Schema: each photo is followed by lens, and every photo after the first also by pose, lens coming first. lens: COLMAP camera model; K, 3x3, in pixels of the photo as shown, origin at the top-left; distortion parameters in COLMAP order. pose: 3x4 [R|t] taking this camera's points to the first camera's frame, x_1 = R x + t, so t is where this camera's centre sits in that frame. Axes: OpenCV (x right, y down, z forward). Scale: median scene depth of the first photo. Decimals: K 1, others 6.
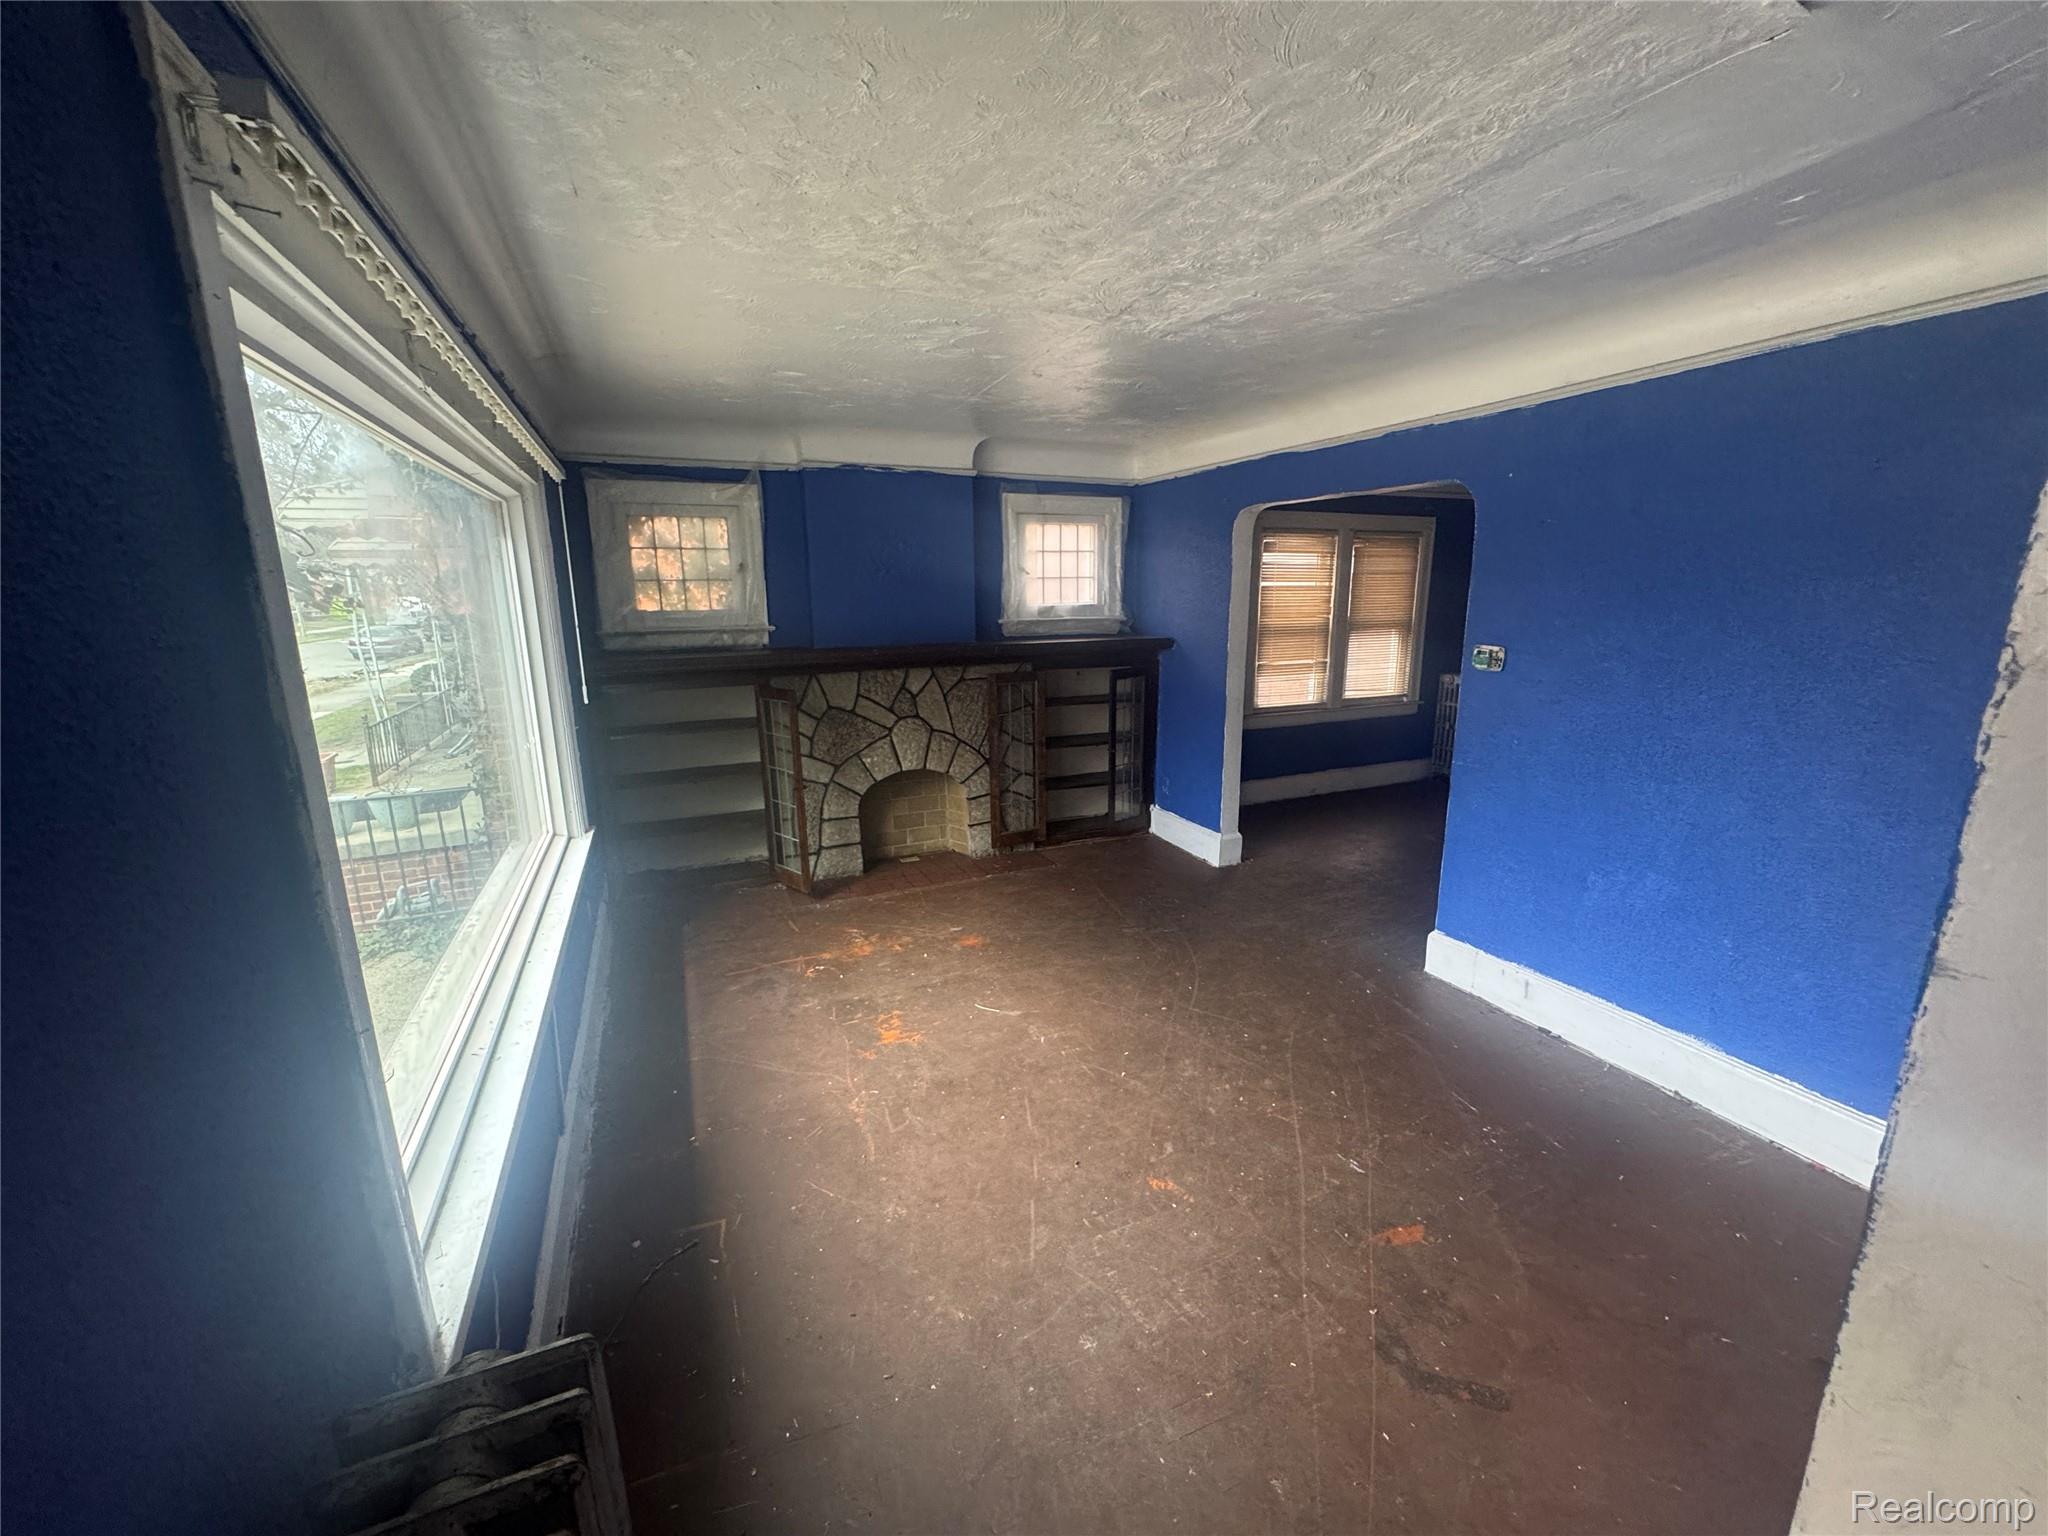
lens RADIAL K [[819.1, 0, 1031.0], [0, 819.1, 772.8], [0, 0, 1]] dist [-0.008099, -0.000208]
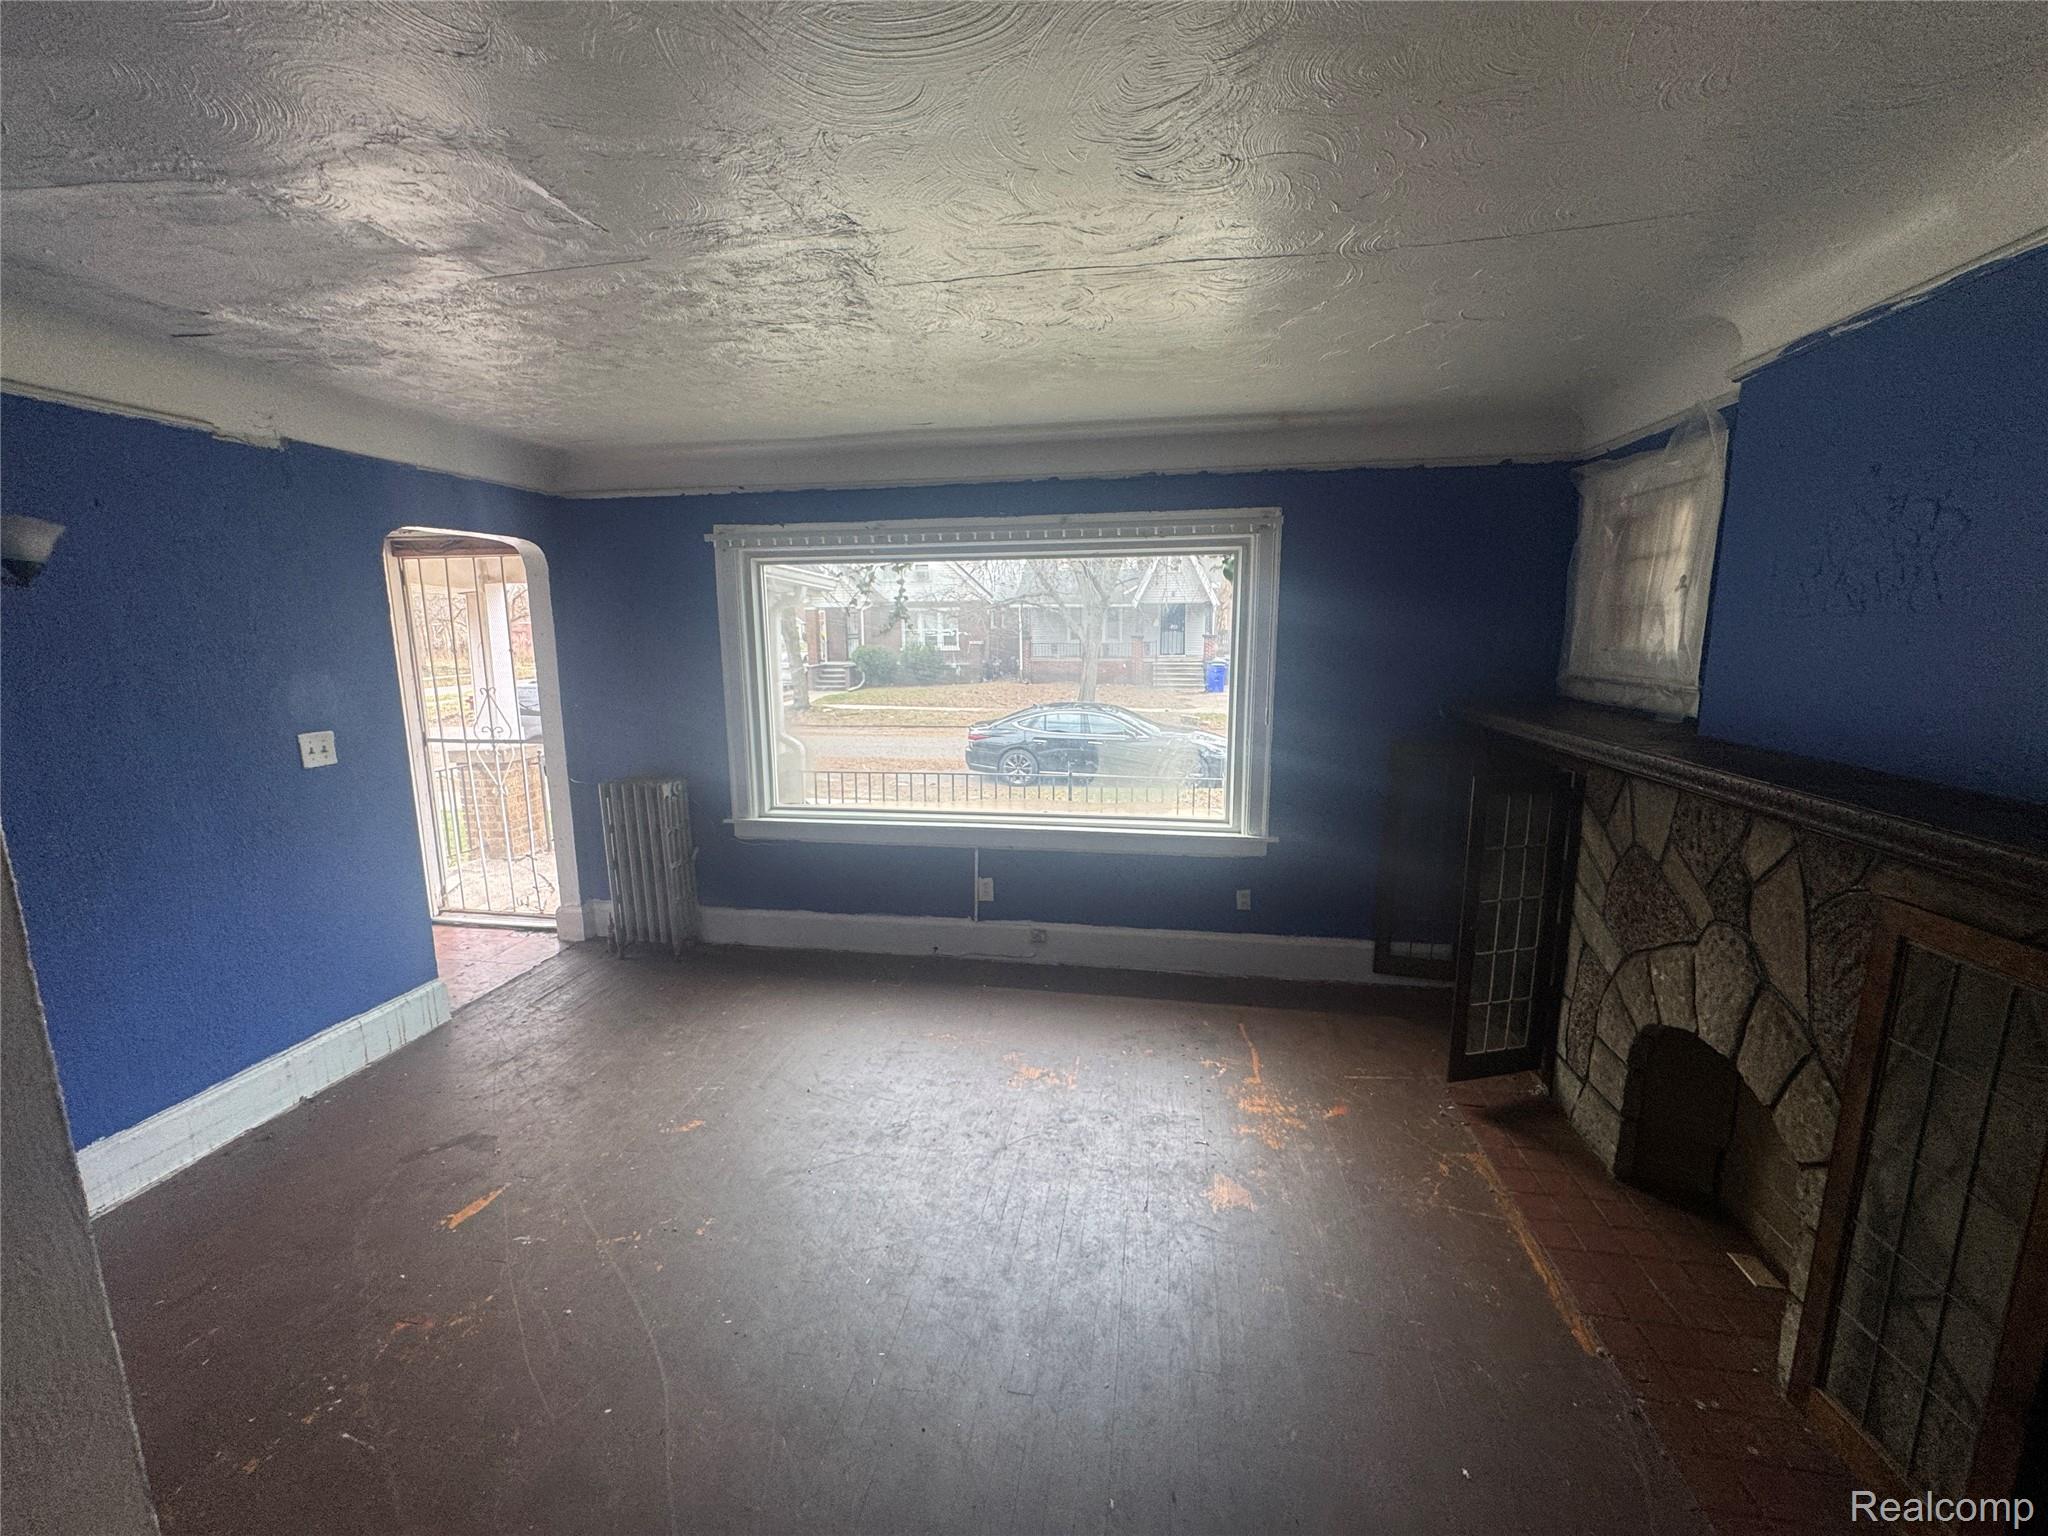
lens RADIAL K [[819.1, 0, 1024.2], [0, 819.1, 769.7], [0, 0, 1]] dist [-0.008099, -0.000208]
pose [[-0.560330, 0.155413, -0.813558, 0.375884], [-0.167473, 0.940692, 0.295045, -0.203499], [0.811161, 0.301572, -0.501071, 0.884534]]
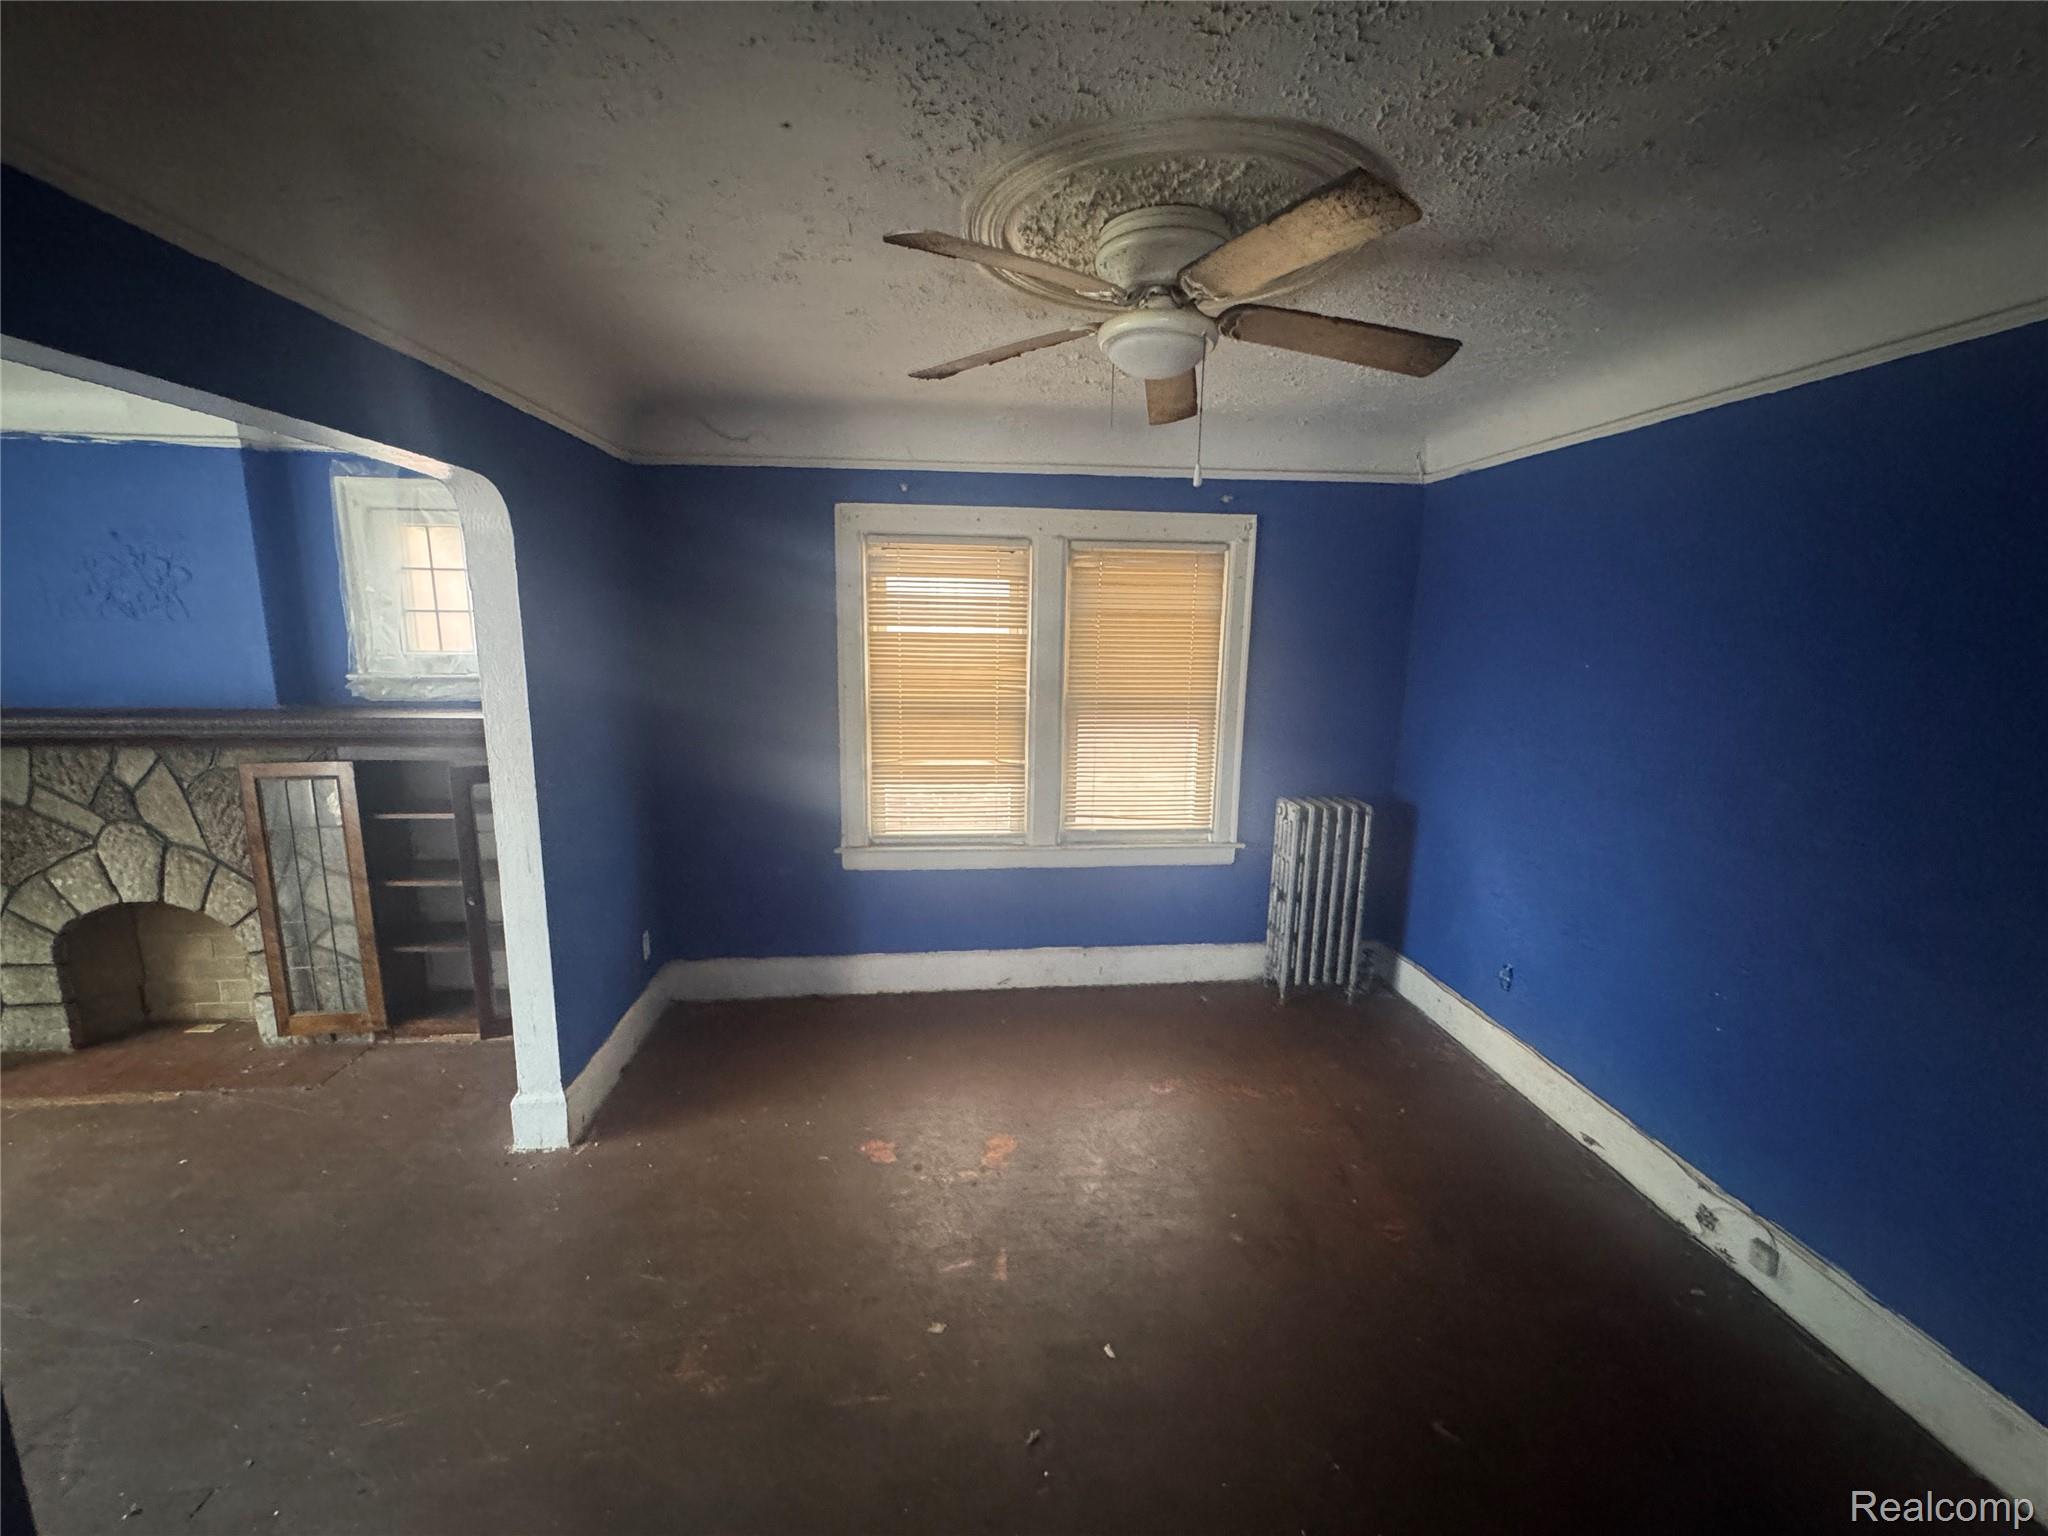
lens RADIAL K [[819.1, 0, 1025.0], [0, 819.1, 768.1], [0, 0, 1]] dist [-0.008099, -0.000208]
pose [[0.949899, 0.075771, -0.303233, 0.709686], [-0.090218, 0.995345, -0.033901, -0.150957], [0.299253, 0.059560, 0.952313, 0.597149]]
